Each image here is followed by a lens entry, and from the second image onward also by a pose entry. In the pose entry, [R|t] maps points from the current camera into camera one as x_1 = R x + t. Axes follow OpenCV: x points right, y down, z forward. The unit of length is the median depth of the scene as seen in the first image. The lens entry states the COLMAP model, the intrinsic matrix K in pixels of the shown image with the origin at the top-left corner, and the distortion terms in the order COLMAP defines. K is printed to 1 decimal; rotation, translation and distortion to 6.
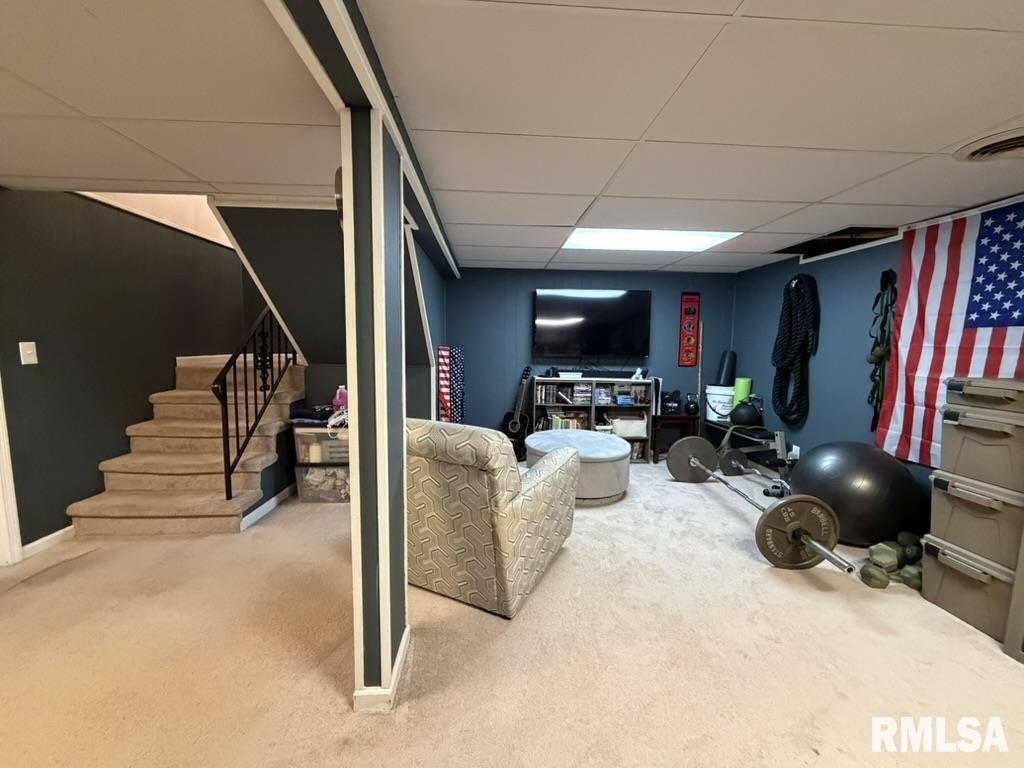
lens RADIAL K [[409.9, 0, 509.6], [0, 409.9, 384.7], [0, 0, 1]] dist [-0.002969, -0.000273]
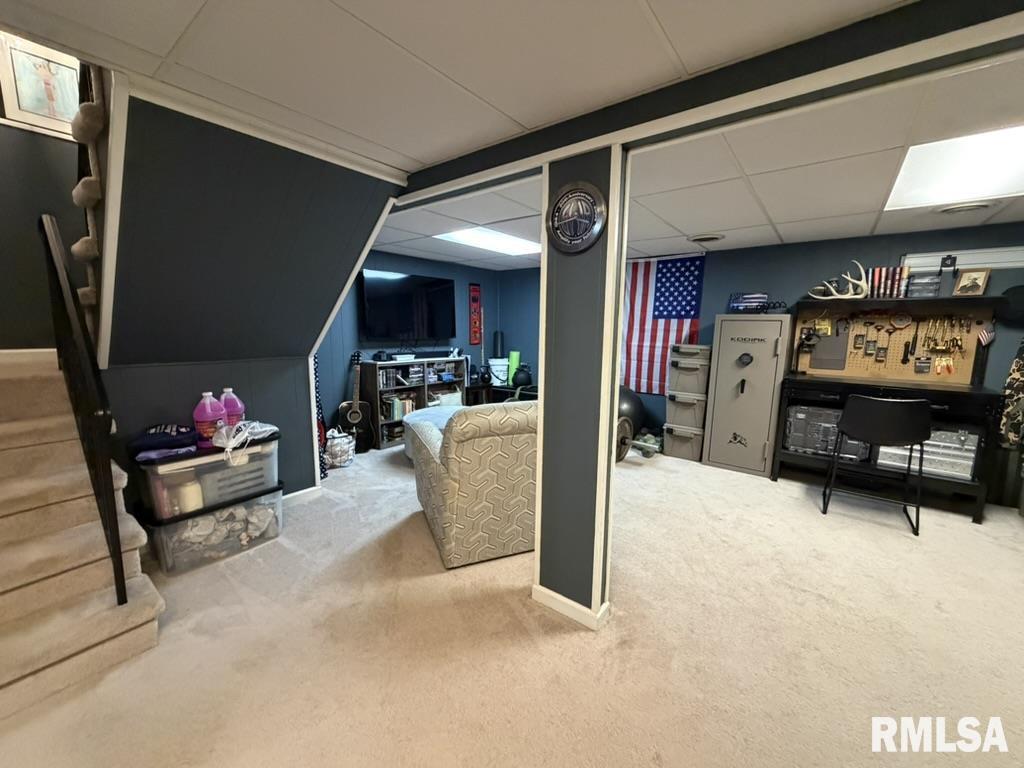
lens RADIAL K [[409.9, 0, 511.3], [0, 409.9, 384.5], [0, 0, 1]] dist [-0.002969, -0.000273]
pose [[0.651487, -0.113962, 0.750051, -0.459944], [0.073991, 0.993485, 0.086681, -0.025666], [-0.755043, -0.000974, 0.655675, 0.123531]]
